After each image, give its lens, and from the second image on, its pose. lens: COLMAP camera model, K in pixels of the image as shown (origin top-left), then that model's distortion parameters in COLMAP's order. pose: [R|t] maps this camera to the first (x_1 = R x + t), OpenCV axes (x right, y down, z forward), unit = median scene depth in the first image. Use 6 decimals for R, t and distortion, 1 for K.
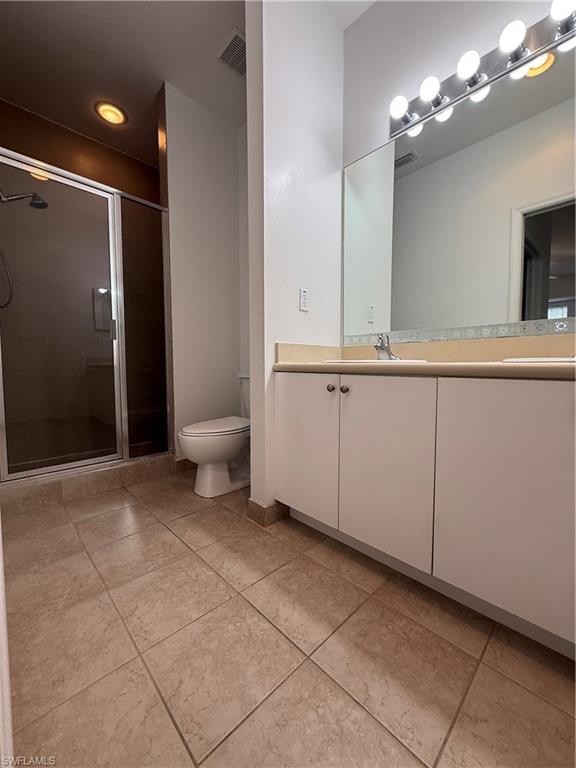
lens RADIAL K [[306.9, 0, 288.2], [0, 306.9, 382.1], [0, 0, 1]] dist [-0.000501, 0.000516]
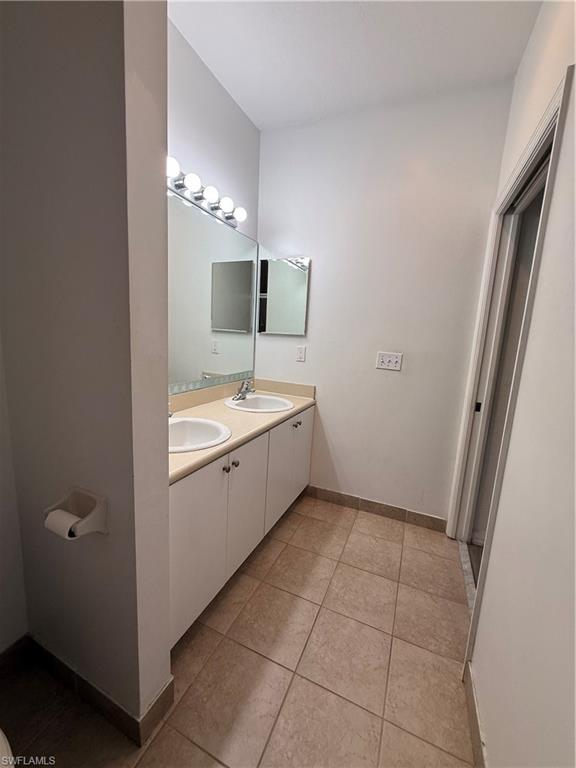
lens RADIAL K [[306.9, 0, 288.2], [0, 306.9, 382.1], [0, 0, 1]] dist [-0.000501, 0.000516]
pose [[-0.377310, -0.164571, 0.911347, -0.841887], [0.000157, 0.984072, 0.177769, -0.455902], [-0.926087, 0.067217, -0.371275, 1.165338]]
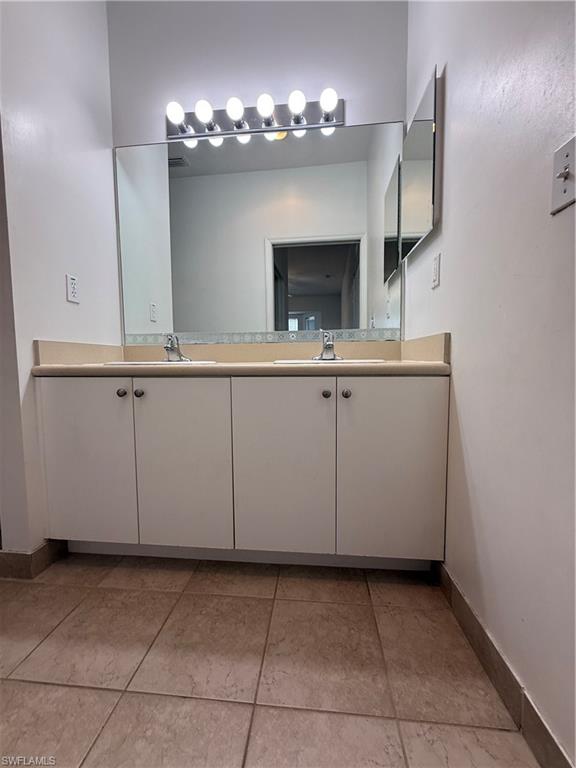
lens RADIAL K [[306.9, 0, 288.2], [0, 306.9, 382.1], [0, 0, 1]] dist [-0.000501, 0.000516]
pose [[0.761369, -0.051760, 0.646249, -0.070430], [0.046987, 0.998592, 0.024623, -0.011755], [-0.646614, 0.011618, 0.762729, -0.011876]]
